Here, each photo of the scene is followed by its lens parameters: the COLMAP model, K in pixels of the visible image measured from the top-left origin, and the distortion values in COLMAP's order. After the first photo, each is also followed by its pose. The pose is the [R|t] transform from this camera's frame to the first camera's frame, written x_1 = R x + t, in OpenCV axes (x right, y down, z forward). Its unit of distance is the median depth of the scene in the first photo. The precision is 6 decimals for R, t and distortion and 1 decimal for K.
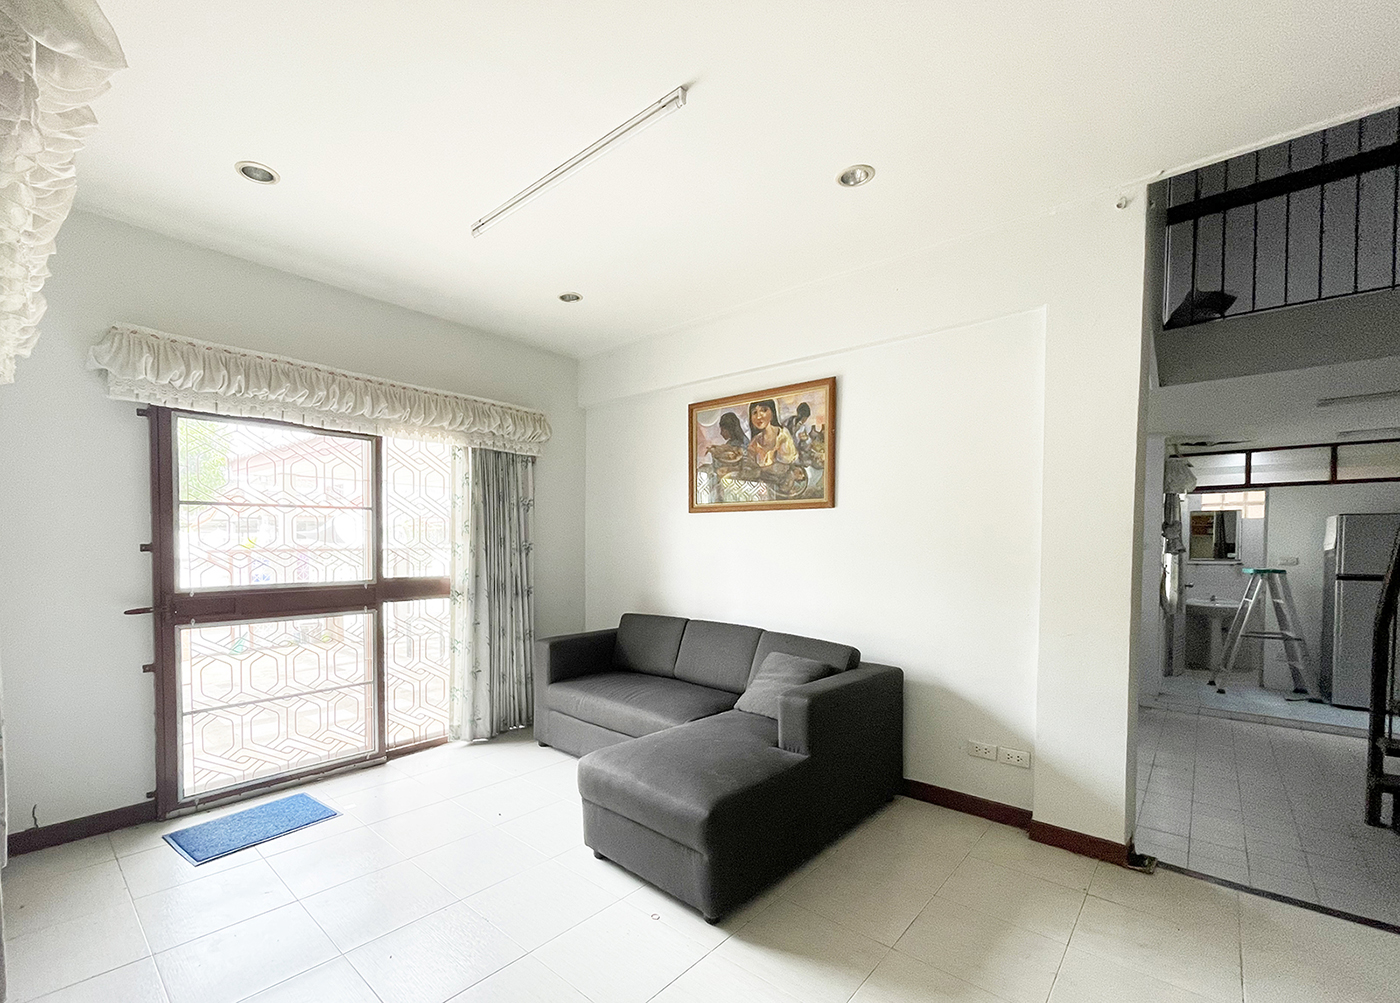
lens RADIAL K [[635.2, 0, 669.2], [0, 635.2, 551.6], [0, 0, 1]] dist [-0.003615, -0.000227]
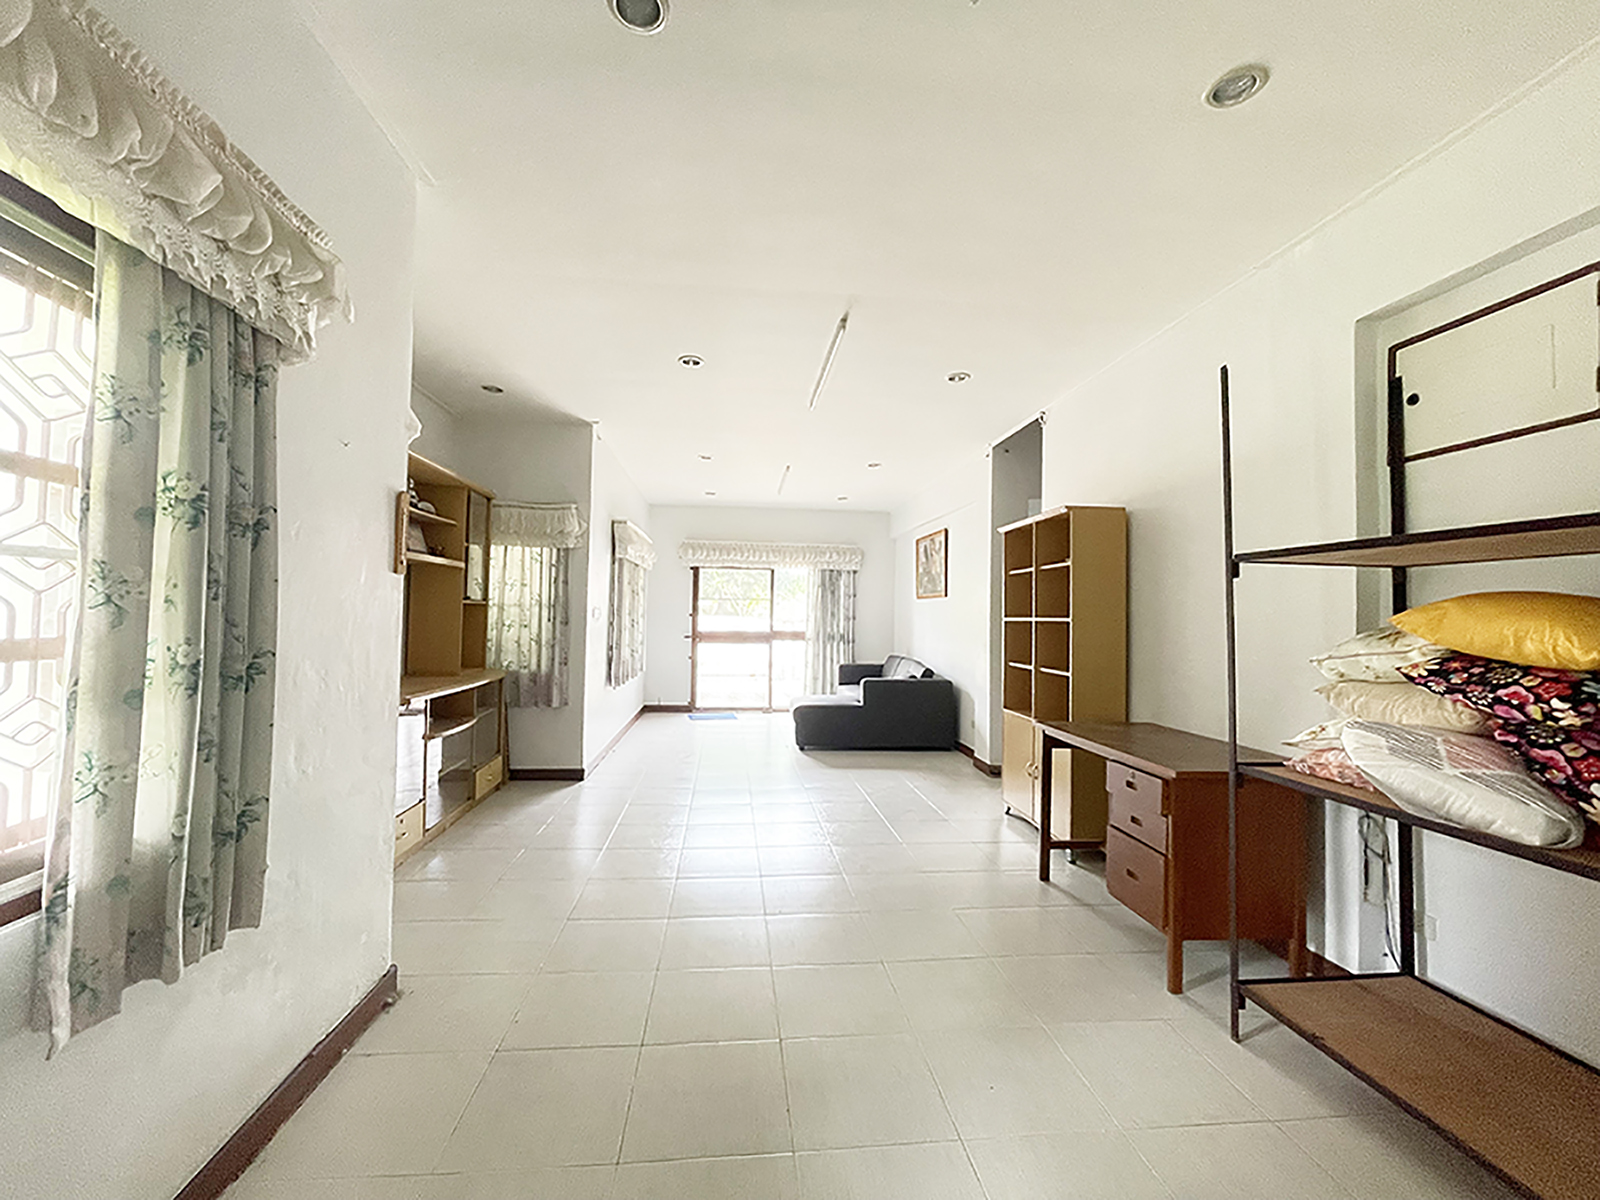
lens RADIAL K [[645.8, 0, 798.0], [0, 645.8, 595.6], [0, 0, 1]] dist [0.001458, -0.001325]
pose [[0.756821, -0.013834, -0.653476, 1.135903], [-0.019423, 0.998859, -0.043639, 0.017772], [0.653333, 0.045719, 0.755688, -0.701680]]
